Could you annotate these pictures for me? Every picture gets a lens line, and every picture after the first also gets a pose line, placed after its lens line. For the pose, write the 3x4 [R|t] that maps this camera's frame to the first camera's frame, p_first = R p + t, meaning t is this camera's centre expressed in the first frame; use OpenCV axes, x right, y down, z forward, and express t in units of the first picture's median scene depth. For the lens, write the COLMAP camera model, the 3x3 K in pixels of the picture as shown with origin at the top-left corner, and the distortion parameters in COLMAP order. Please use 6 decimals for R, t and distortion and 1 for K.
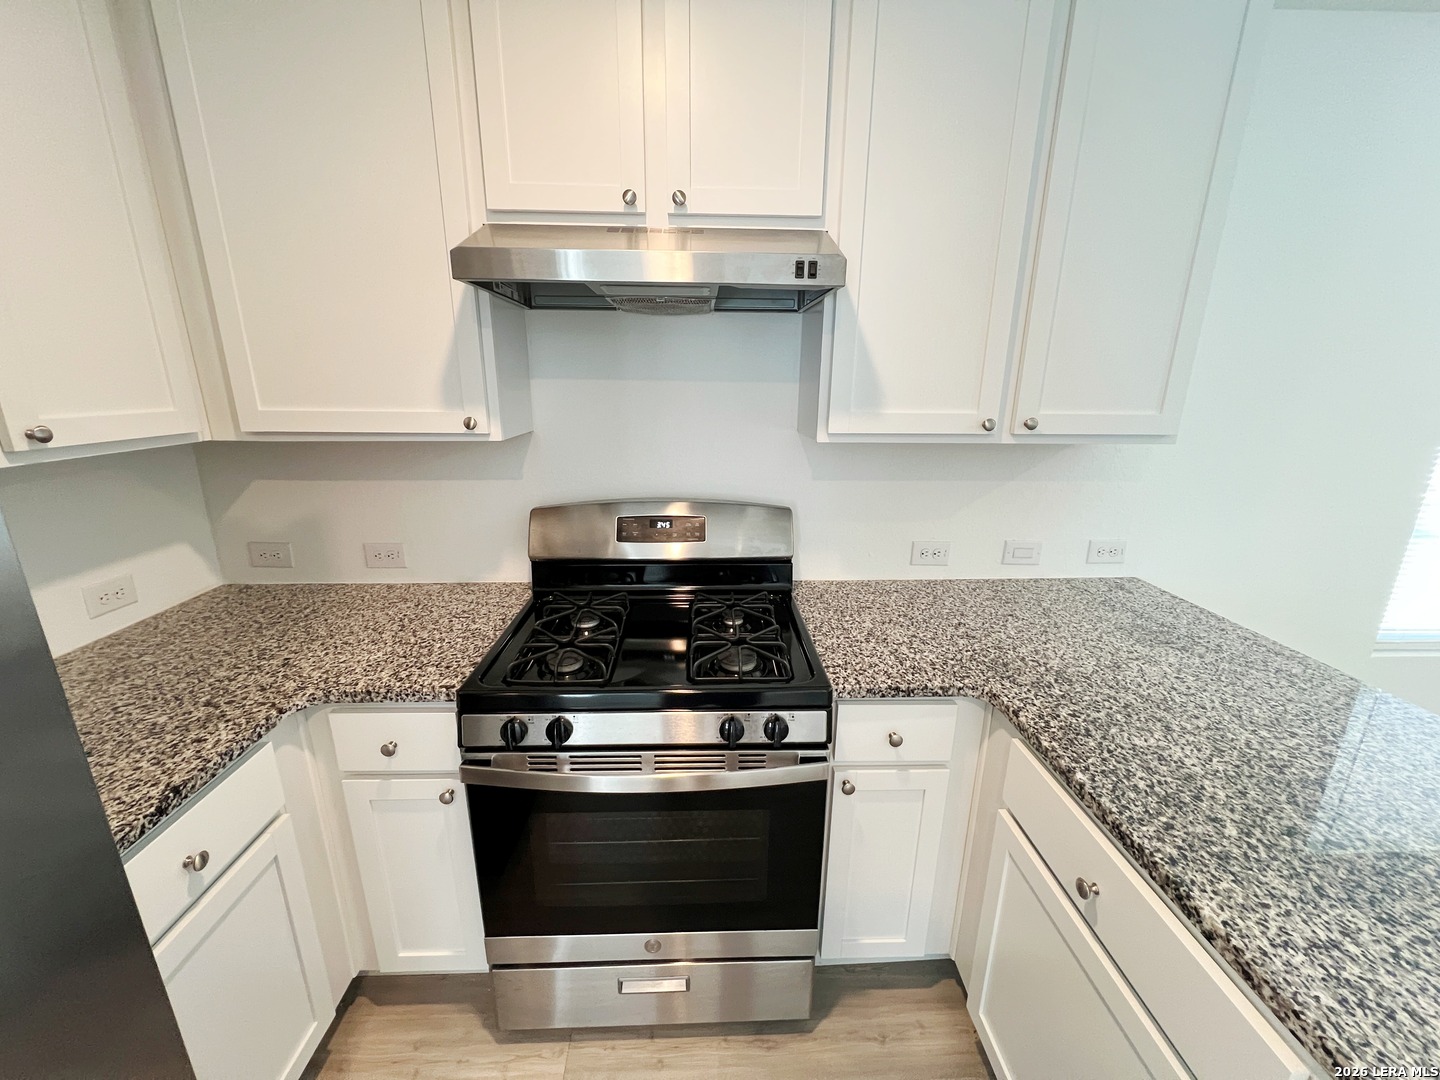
lens RADIAL K [[575.5, 0, 720.2], [0, 575.5, 540.2], [0, 0, 1]] dist [-0.001540, 0.001052]
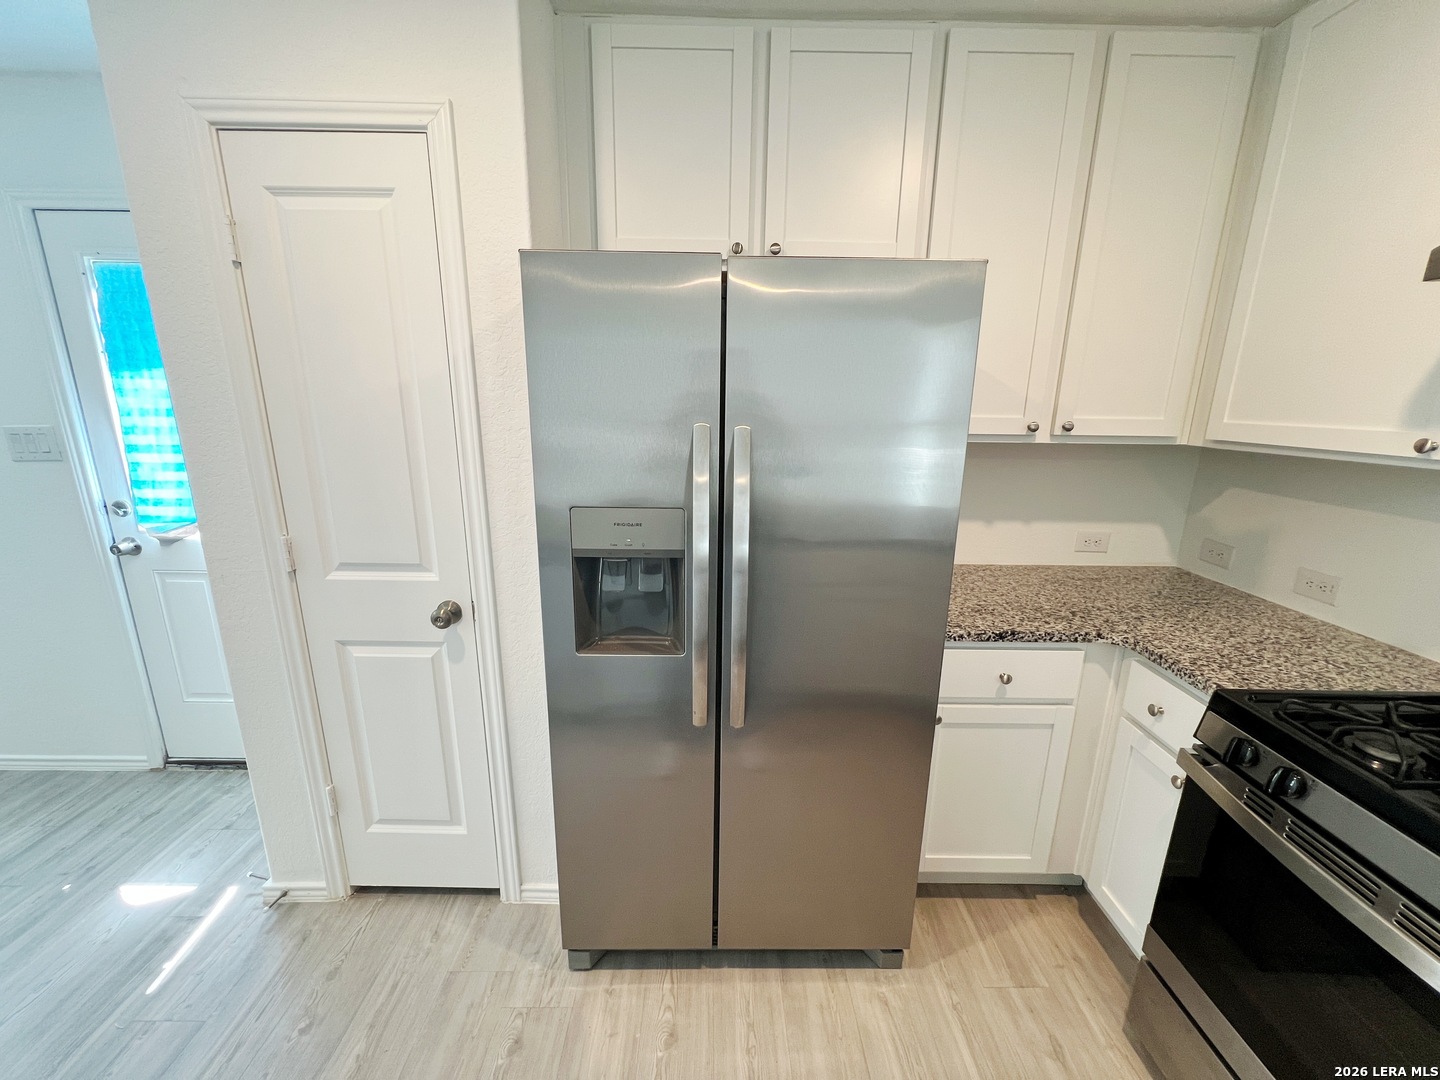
lens RADIAL K [[575.5, 0, 717.2], [0, 575.5, 538.2], [0, 0, 1]] dist [-0.001540, 0.001052]
pose [[-0.032527, 0.230061, -0.972633, 0.513220], [-0.284935, 0.930629, 0.229654, 0.027004], [0.957995, 0.284607, 0.035282, 0.018856]]
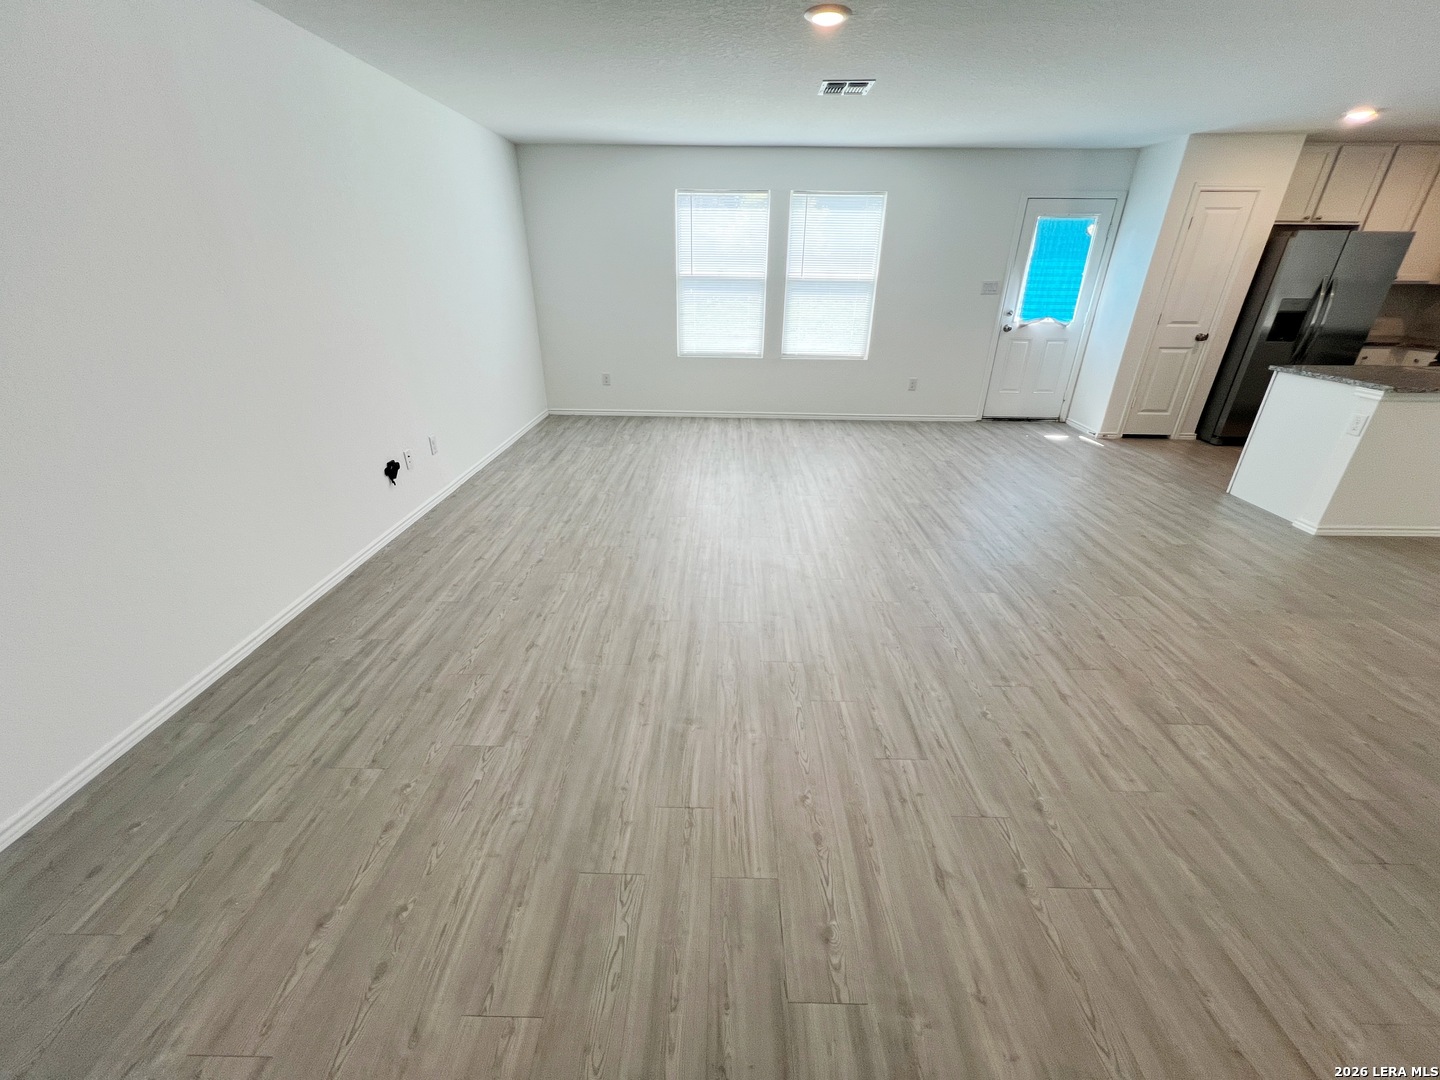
lens RADIAL K [[575.5, 0, 719.7], [0, 575.5, 542.0], [0, 0, 1]] dist [-0.001540, 0.001052]
pose [[-0.059757, 0.424686, -0.903366, 4.185099], [-0.280842, 0.861276, 0.423476, 1.180038], [0.957892, 0.279009, 0.067803, -3.871529]]
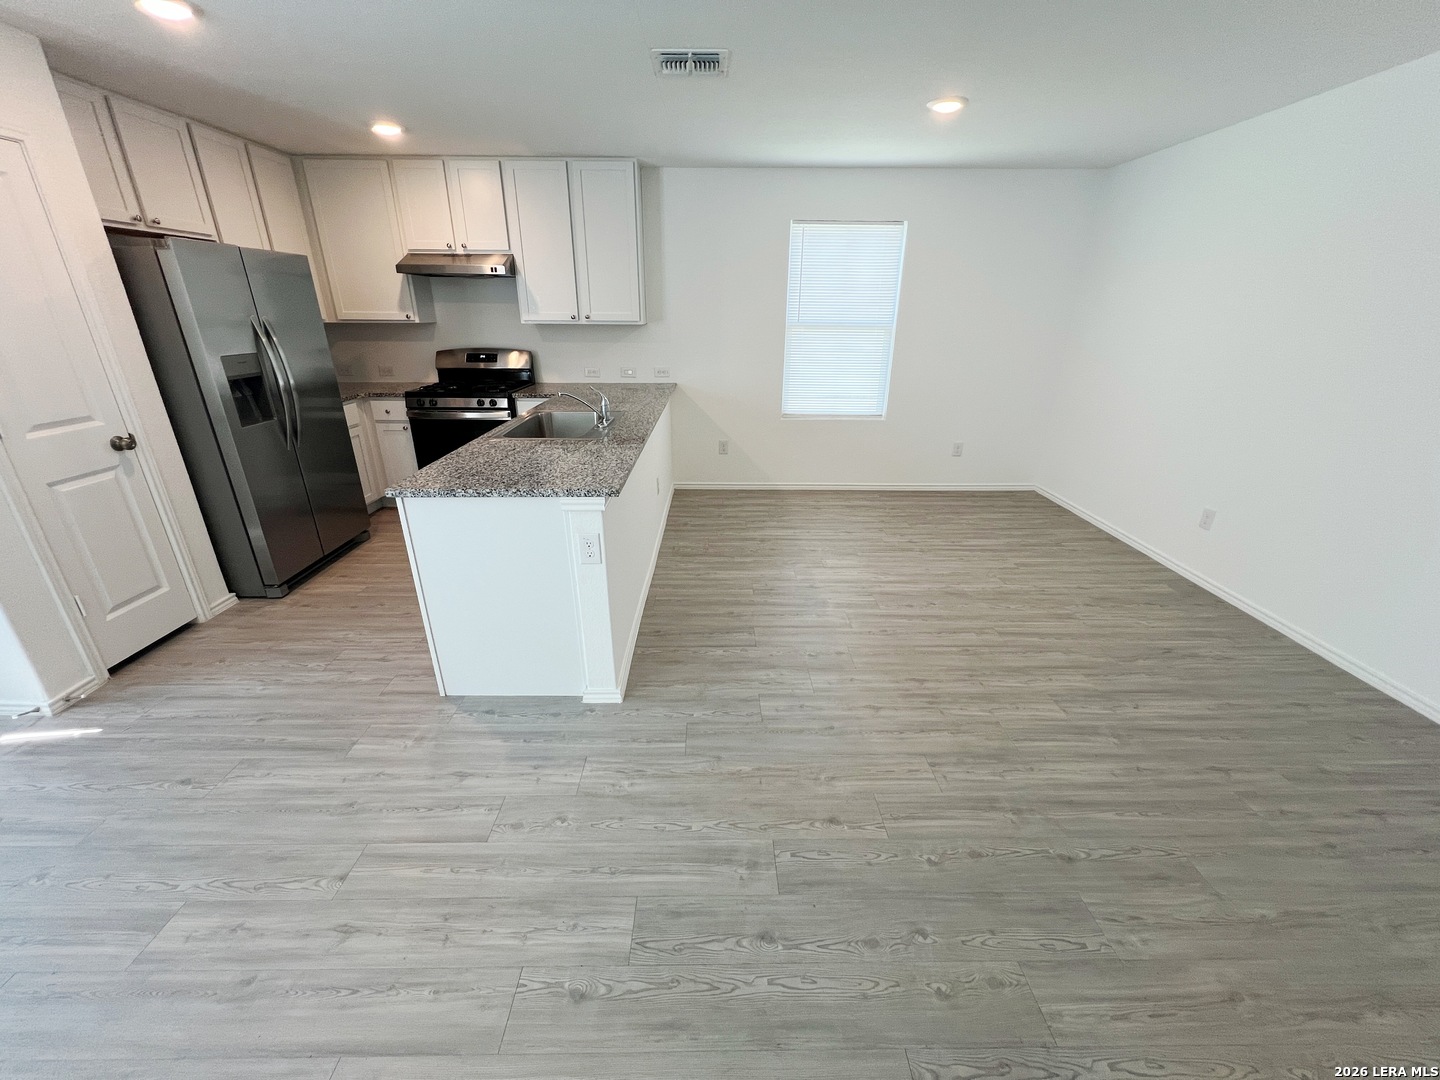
lens RADIAL K [[575.5, 0, 719.8], [0, 575.5, 538.4], [0, 0, 1]] dist [-0.001540, 0.001052]
pose [[0.999446, 0.010175, -0.031694, 1.613287], [-0.006778, 0.994396, 0.105499, 0.770136], [0.032589, -0.105226, 0.993914, -2.574666]]
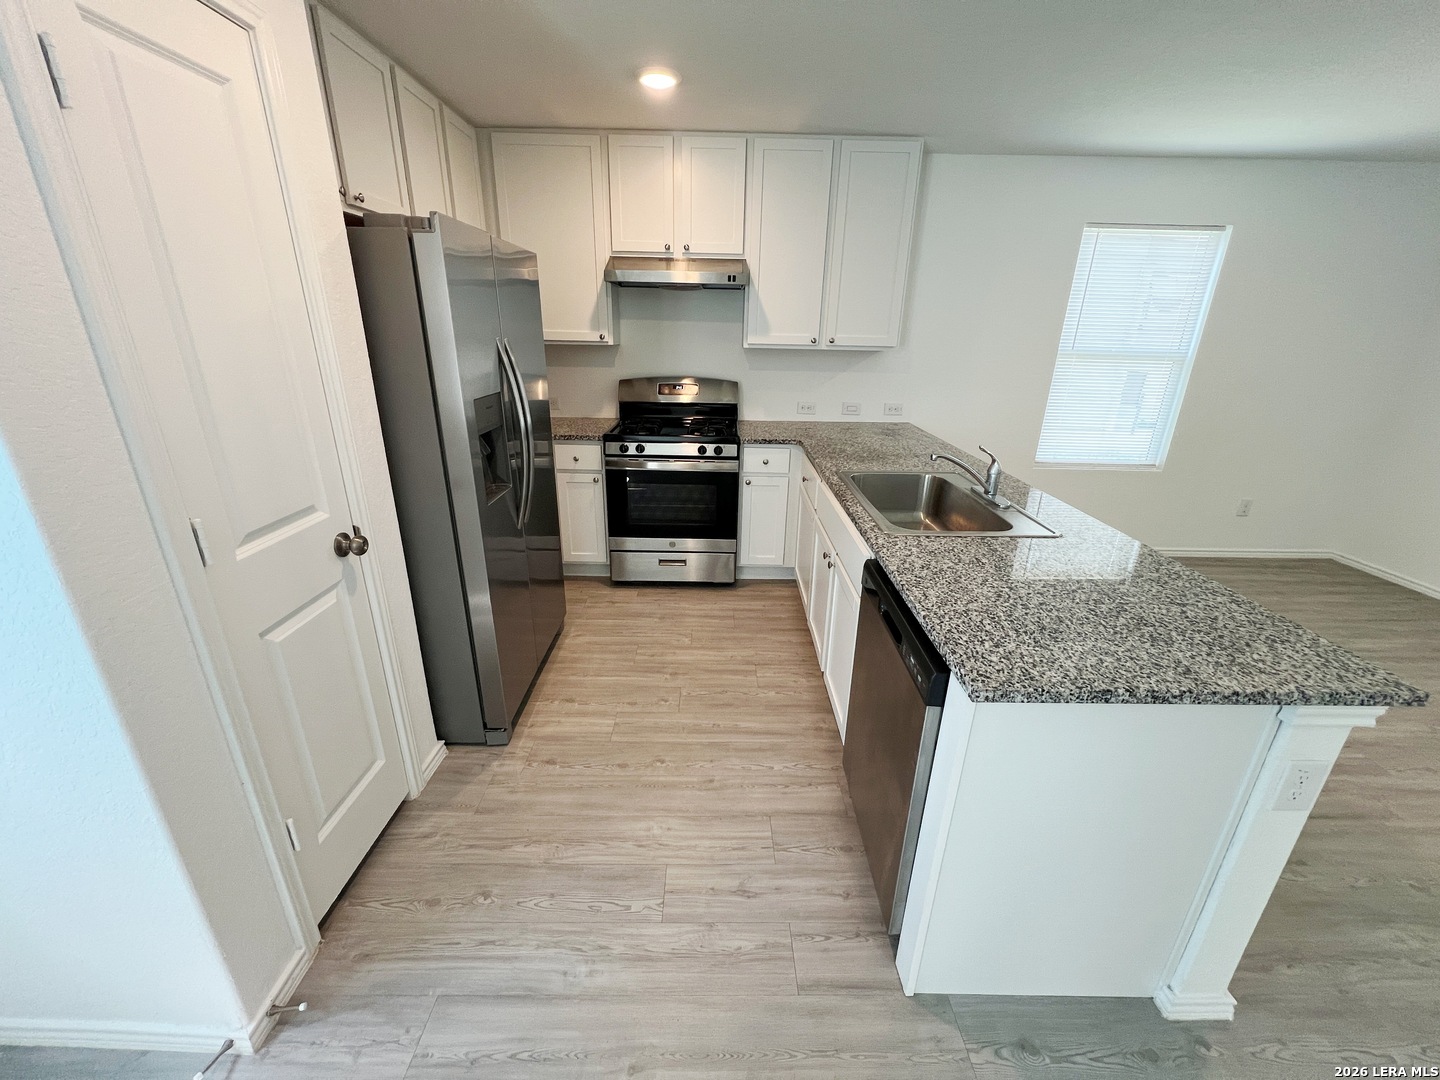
lens RADIAL K [[575.5, 0, 720.3], [0, 575.5, 539.0], [0, 0, 1]] dist [-0.001540, 0.001052]
pose [[0.999310, 0.022378, -0.029639, 0.194321], [-0.019953, 0.996618, 0.079719, 0.525181], [0.031323, -0.079072, 0.996377, -1.753175]]
